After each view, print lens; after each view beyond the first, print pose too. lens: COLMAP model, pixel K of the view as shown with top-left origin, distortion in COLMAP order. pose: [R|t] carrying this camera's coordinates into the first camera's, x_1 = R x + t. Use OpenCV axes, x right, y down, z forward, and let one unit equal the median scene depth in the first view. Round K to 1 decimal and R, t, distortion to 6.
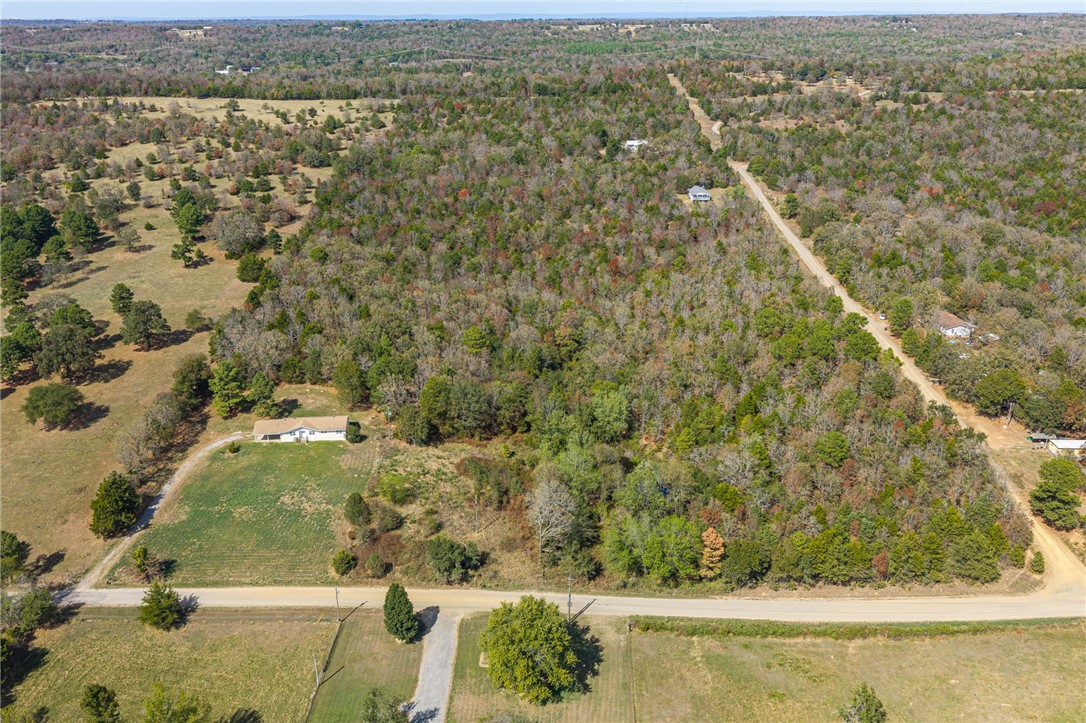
lens RADIAL K [[896.1, 0, 543.0], [0, 896.1, 361.5], [0, 0, 1]] dist [0.008408, -0.009287]
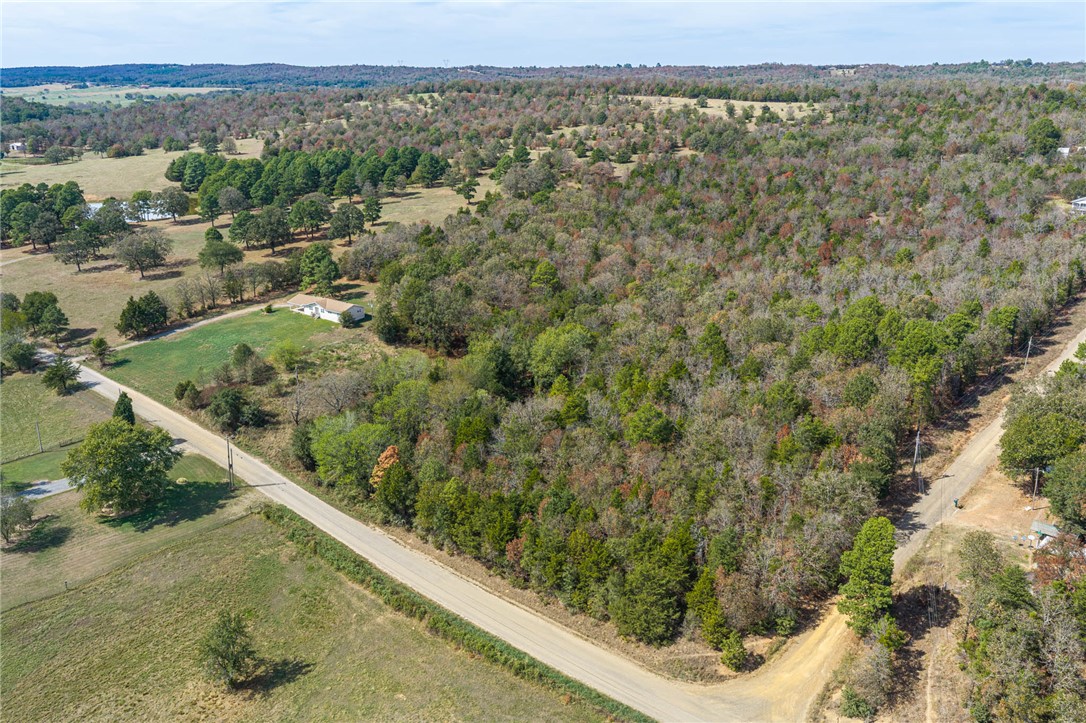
lens RADIAL K [[896.1, 0, 543.0], [0, 896.1, 361.5], [0, 0, 1]] dist [0.008408, -0.009287]
pose [[0.743166, 0.209313, -0.635525, 0.638874], [-0.243468, 0.969294, 0.034536, 0.036628], [0.623240, 0.129064, 0.771307, 0.341172]]
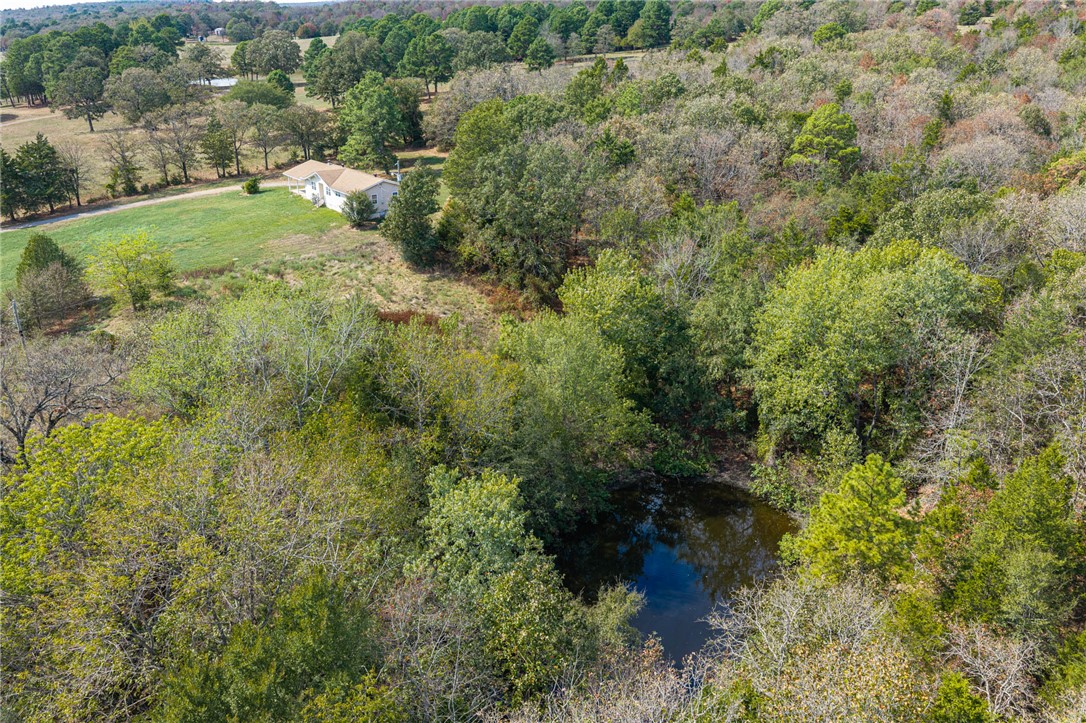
lens RADIAL K [[896.1, 0, 543.0], [0, 896.1, 361.5], [0, 0, 1]] dist [0.008408, -0.009287]
pose [[0.516002, 0.313986, -0.796966, 0.244656], [-0.309027, 0.935977, 0.168671, 0.046249], [0.798902, 0.159249, 0.579996, 0.817111]]
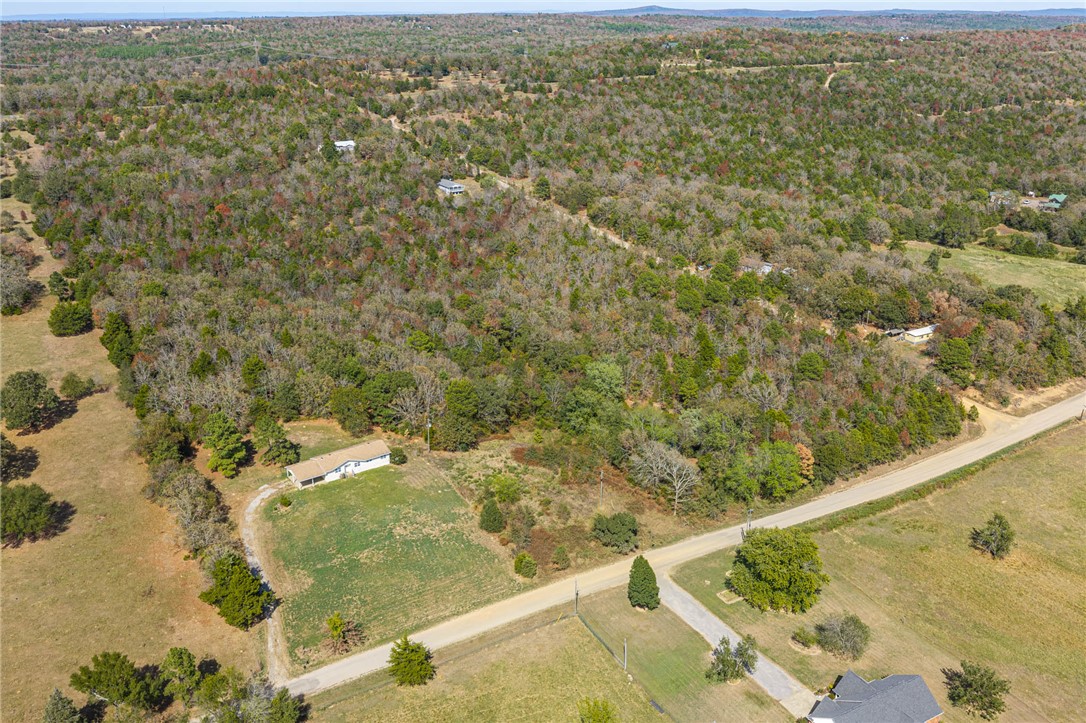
lens RADIAL K [[896.1, 0, 543.0], [0, 896.1, 361.5], [0, 0, 1]] dist [0.008408, -0.009287]
pose [[0.858716, -0.188462, 0.476539, -0.514551], [0.188588, 0.980878, 0.048085, -0.033287], [-0.476489, 0.048578, 0.877837, 0.089584]]
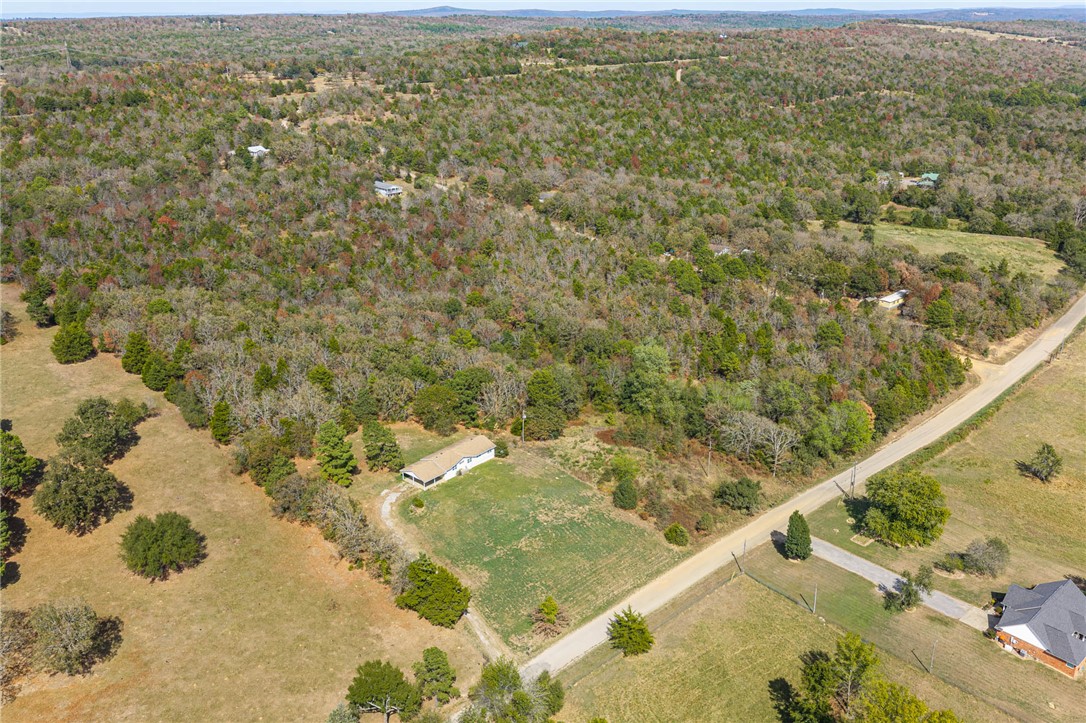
lens RADIAL K [[896.1, 0, 543.0], [0, 896.1, 361.5], [0, 0, 1]] dist [0.008408, -0.009287]
pose [[0.727698, -0.252447, 0.637751, -0.771274], [0.252992, 0.963033, 0.092533, -0.086843], [-0.637535, 0.094010, 0.764664, 0.228095]]
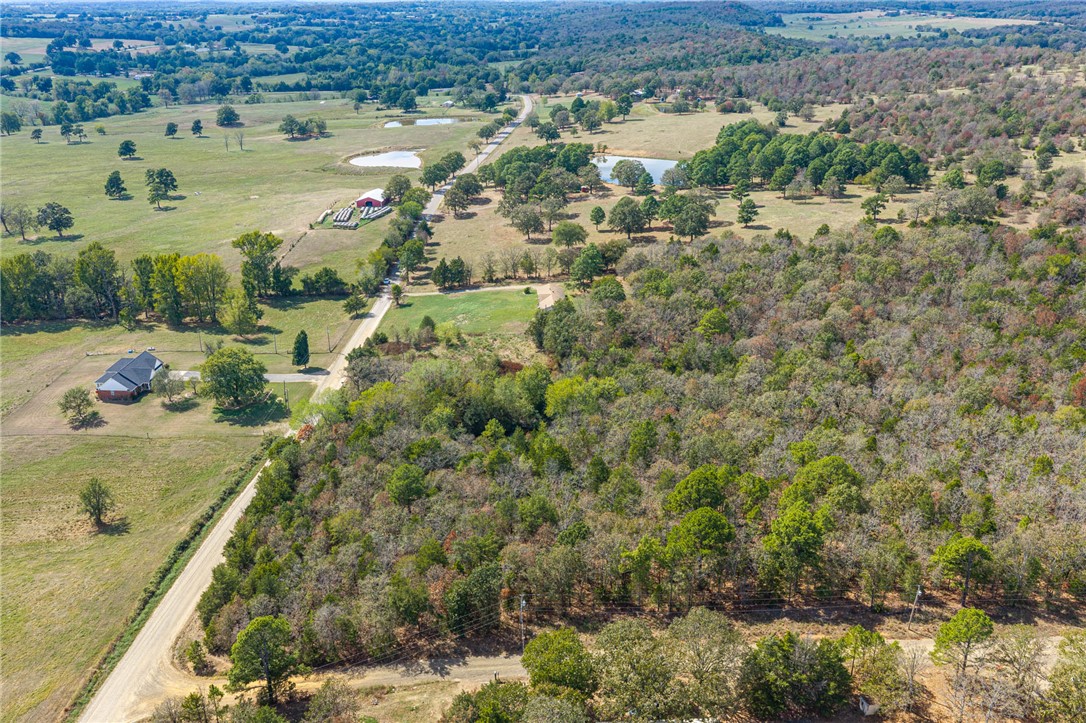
lens RADIAL K [[896.1, 0, 543.0], [0, 896.1, 361.5], [0, 0, 1]] dist [0.008408, -0.009287]
pose [[-0.026619, 0.386471, -0.921918, 0.936603], [-0.354960, 0.858491, 0.370131, -0.317626], [0.934503, 0.337096, 0.114330, 0.886357]]
